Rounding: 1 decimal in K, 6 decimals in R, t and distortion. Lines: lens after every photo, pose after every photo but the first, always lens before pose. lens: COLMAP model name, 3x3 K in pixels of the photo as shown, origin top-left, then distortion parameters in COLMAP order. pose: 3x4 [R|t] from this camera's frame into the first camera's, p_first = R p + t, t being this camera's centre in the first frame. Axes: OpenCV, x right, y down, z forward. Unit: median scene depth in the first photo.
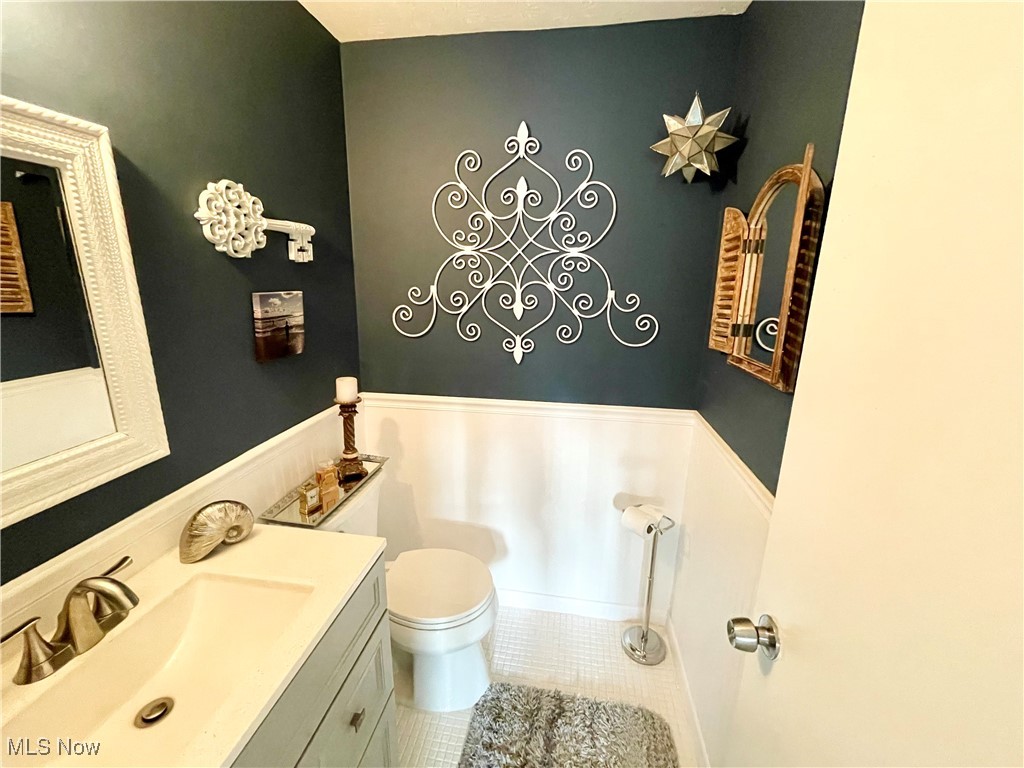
lens RADIAL K [[420.6, 0, 511.4], [0, 420.6, 380.7], [0, 0, 1]] dist [0.001895, -0.000435]
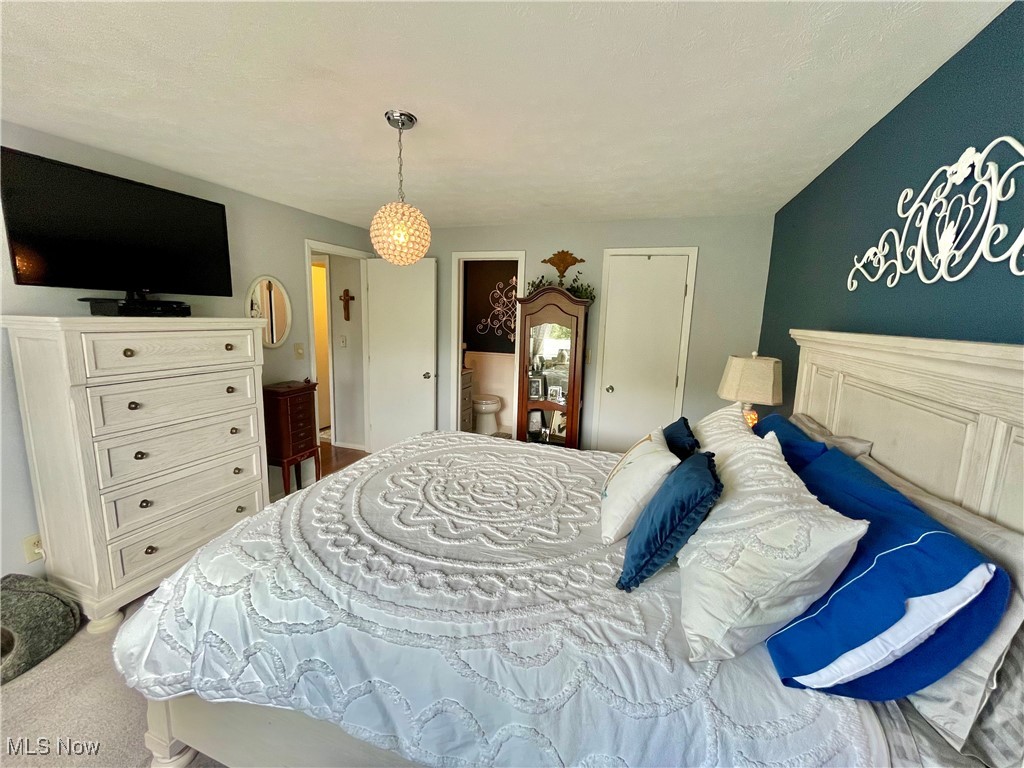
lens RADIAL K [[420.6, 0, 510.7], [0, 420.6, 381.8], [0, 0, 1]] dist [0.001895, -0.000435]
pose [[0.984762, 0.049452, -0.166729, 0.595393], [-0.064122, 0.994419, -0.083783, 0.570205], [0.161656, 0.093198, 0.982437, -2.328864]]
